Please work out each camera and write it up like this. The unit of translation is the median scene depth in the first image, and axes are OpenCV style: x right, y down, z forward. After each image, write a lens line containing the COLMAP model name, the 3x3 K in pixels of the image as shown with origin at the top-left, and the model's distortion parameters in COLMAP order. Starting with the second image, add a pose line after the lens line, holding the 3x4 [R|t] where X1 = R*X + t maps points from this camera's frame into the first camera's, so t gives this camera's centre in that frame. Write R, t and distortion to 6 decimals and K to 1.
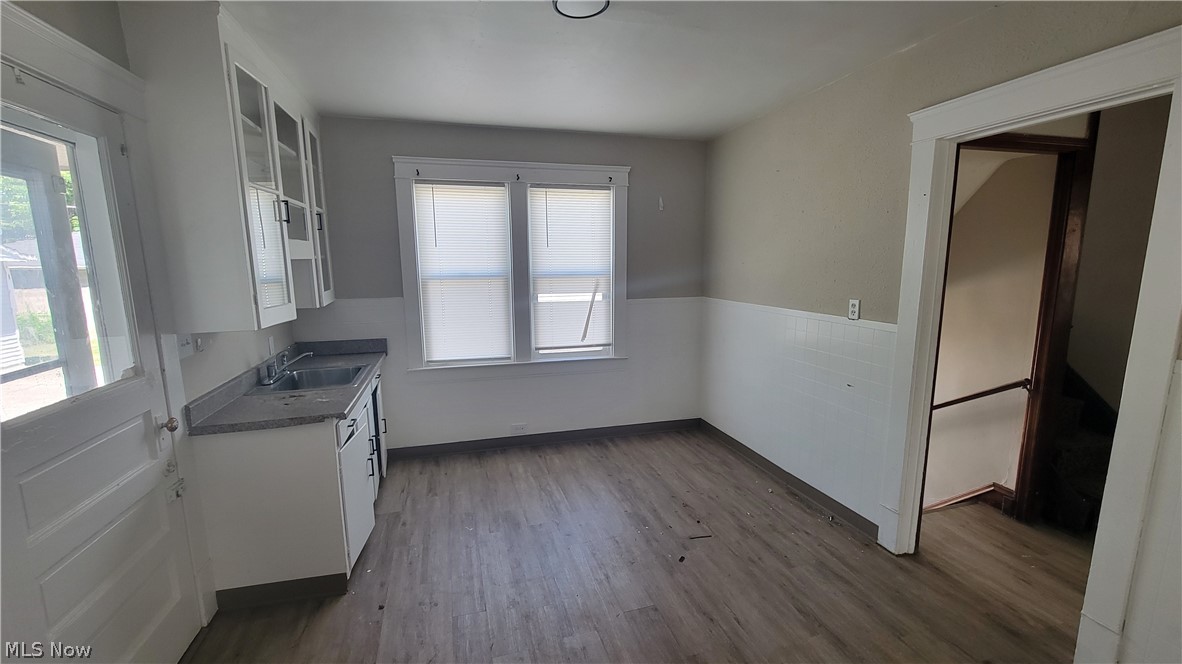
lens RADIAL K [[483.5, 0, 580.1], [0, 483.5, 335.5], [0, 0, 1]] dist [-0.002973, 0.000892]
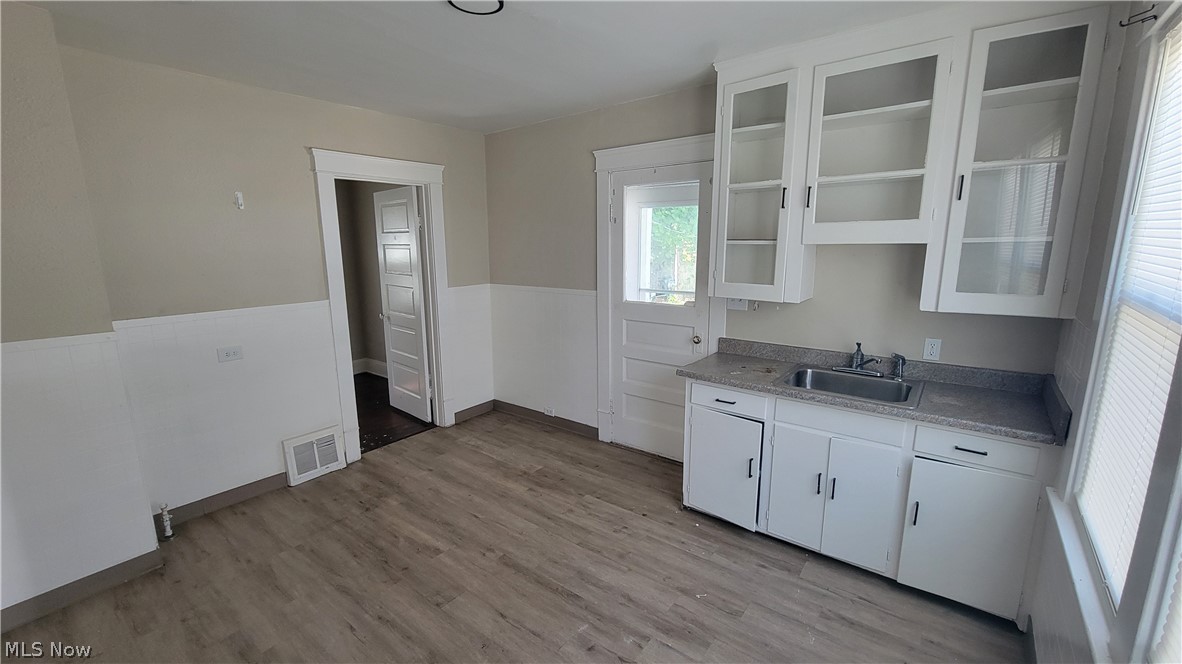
lens RADIAL K [[483.5, 0, 579.7], [0, 483.5, 336.3], [0, 0, 1]] dist [-0.002973, 0.000892]
pose [[-0.808156, 0.133444, -0.573652, 0.243961], [-0.073929, 0.943307, 0.323585, -0.177292], [0.584310, 0.303916, -0.752473, 1.022390]]
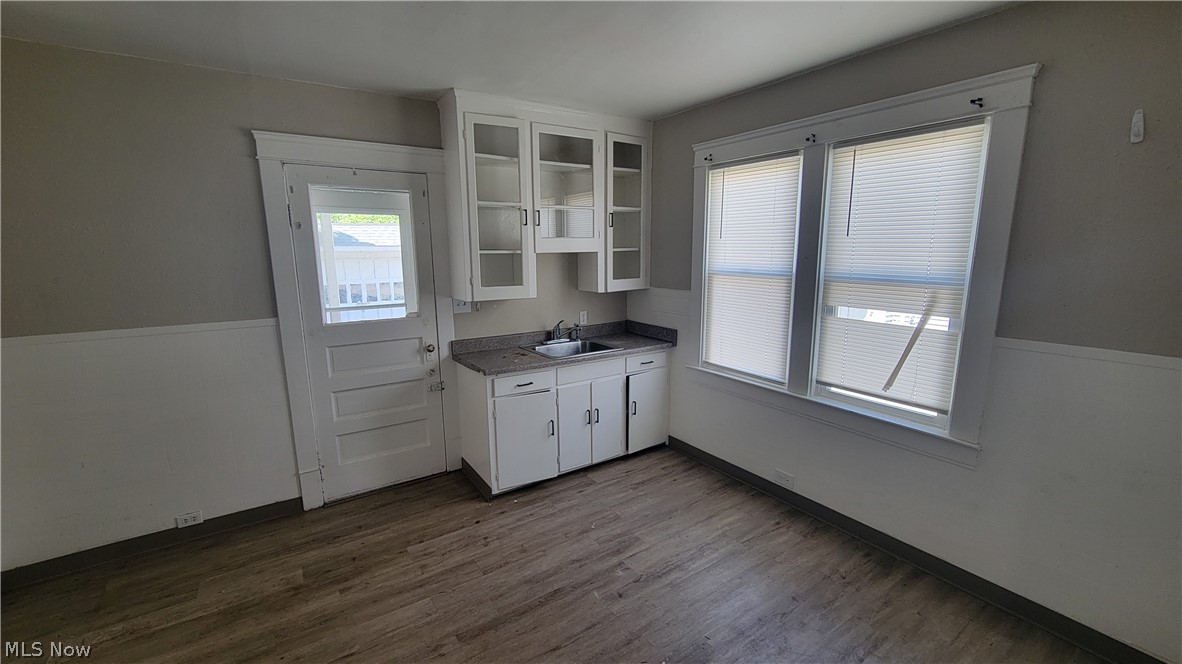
lens RADIAL K [[483.5, 0, 579.3], [0, 483.5, 335.0], [0, 0, 1]] dist [-0.002973, 0.000892]
pose [[0.305134, 0.176559, -0.935799, 0.476235], [-0.145173, 0.979802, 0.137525, -0.090582], [0.941179, 0.093890, 0.324603, 0.464701]]
